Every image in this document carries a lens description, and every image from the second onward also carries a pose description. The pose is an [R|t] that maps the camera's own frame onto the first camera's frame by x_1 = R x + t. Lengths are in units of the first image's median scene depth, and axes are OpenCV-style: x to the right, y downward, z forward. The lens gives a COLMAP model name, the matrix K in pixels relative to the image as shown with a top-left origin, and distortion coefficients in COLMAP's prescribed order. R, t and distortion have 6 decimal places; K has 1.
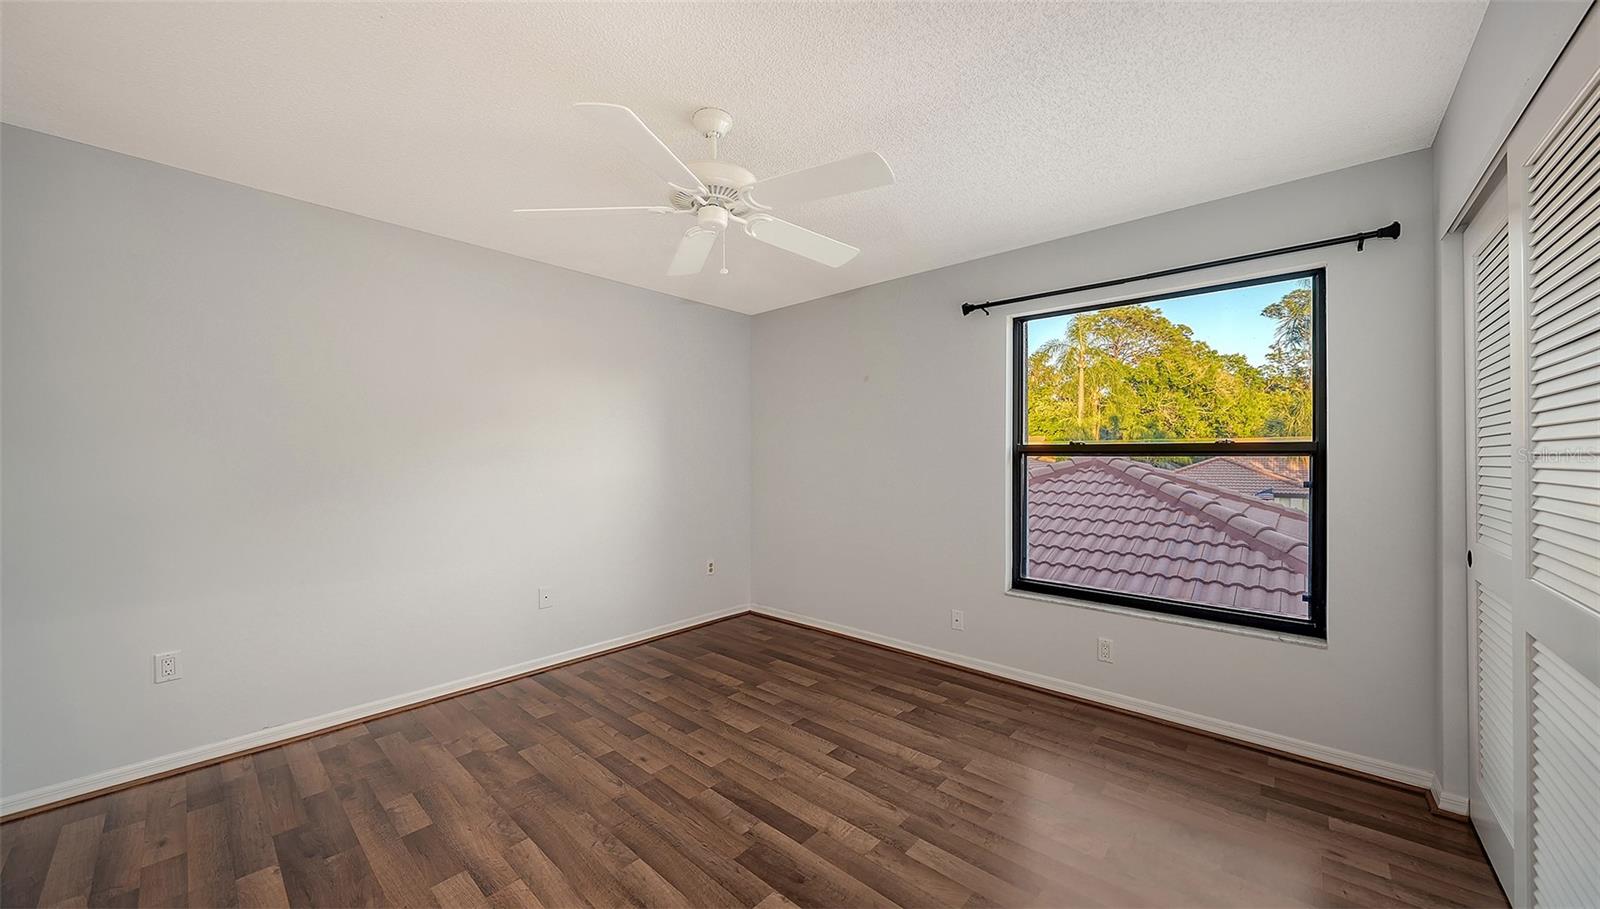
lens RADIAL K [[556.6, 0, 795.9], [0, 556.6, 459.7], [0, 0, 1]] dist [-0.001280, -0.000157]
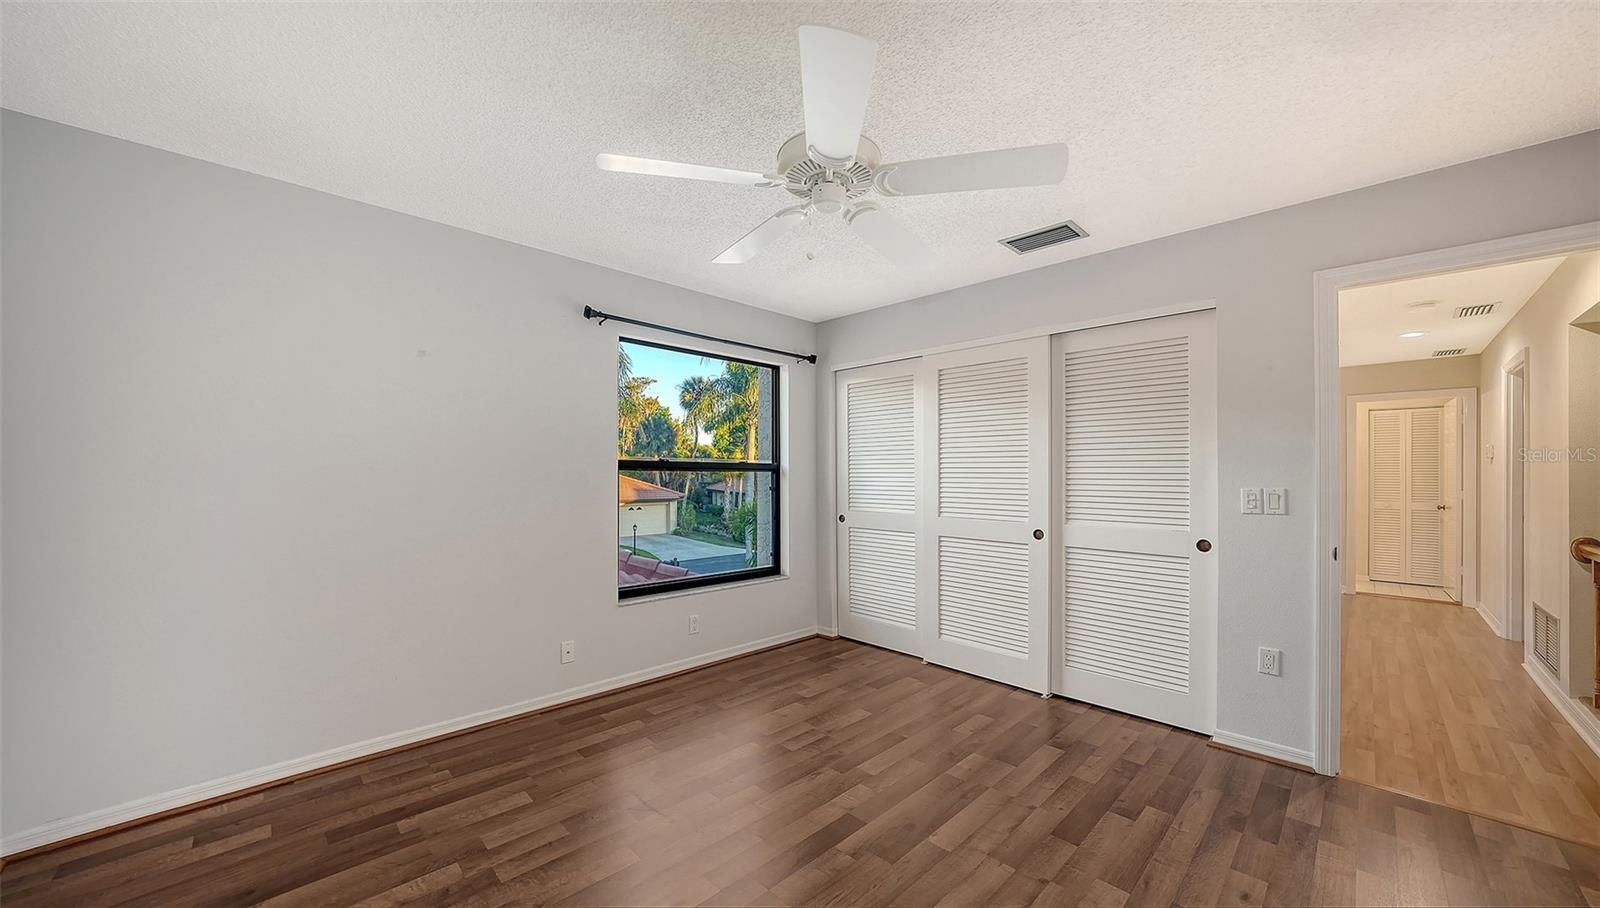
lens RADIAL K [[556.6, 0, 808.9], [0, 556.6, 468.0], [0, 0, 1]] dist [-0.001280, -0.000157]
pose [[0.074244, 0.014692, 0.997132, -0.655141], [0.000151, 0.999891, -0.014744, 0.005922], [-0.997240, 0.001245, 0.074234, 0.616171]]
